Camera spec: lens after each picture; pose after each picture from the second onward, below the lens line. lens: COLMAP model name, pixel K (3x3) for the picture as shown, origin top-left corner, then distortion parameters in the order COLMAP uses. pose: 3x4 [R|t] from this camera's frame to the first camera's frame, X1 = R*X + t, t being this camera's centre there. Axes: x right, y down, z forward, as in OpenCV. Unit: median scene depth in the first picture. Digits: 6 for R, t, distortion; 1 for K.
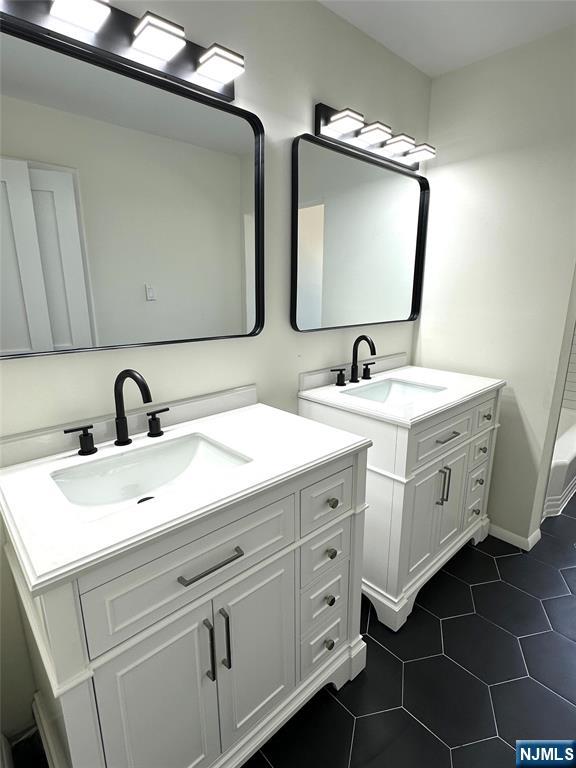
lens RADIAL K [[404.0, 0, 289.1], [0, 404.0, 381.8], [0, 0, 1]] dist [0.004578, -0.000433]
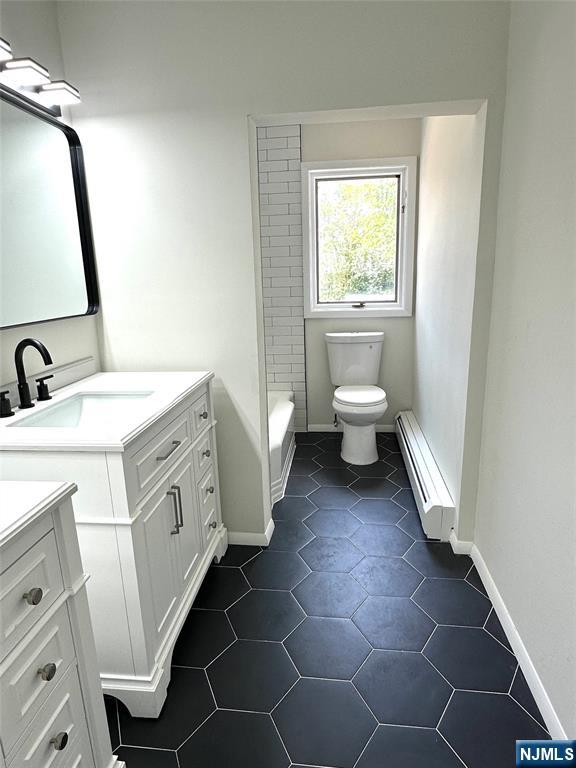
lens RADIAL K [[471.1, 0, 281.7], [0, 471.1, 384.9], [0, 0, 1]] dist [0.000737, -0.001272]
pose [[0.767972, -0.174356, 0.616295, 0.006058], [0.184624, 0.981653, 0.047658, 0.005056], [-0.613297, 0.077183, 0.786072, 0.097079]]
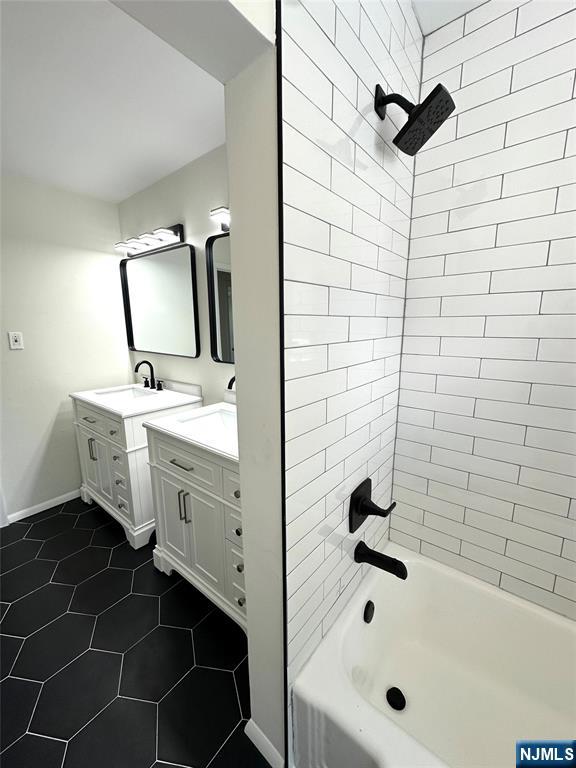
lens RADIAL K [[306.7, 0, 293.2], [0, 306.7, 387.3], [0, 0, 1]] dist [-0.003201, 0.001107]
pose [[0.160418, 0.202227, -0.966111, 1.123116], [-0.220251, 0.961442, 0.164678, -0.263286], [0.962162, 0.186369, 0.198773, 0.979839]]
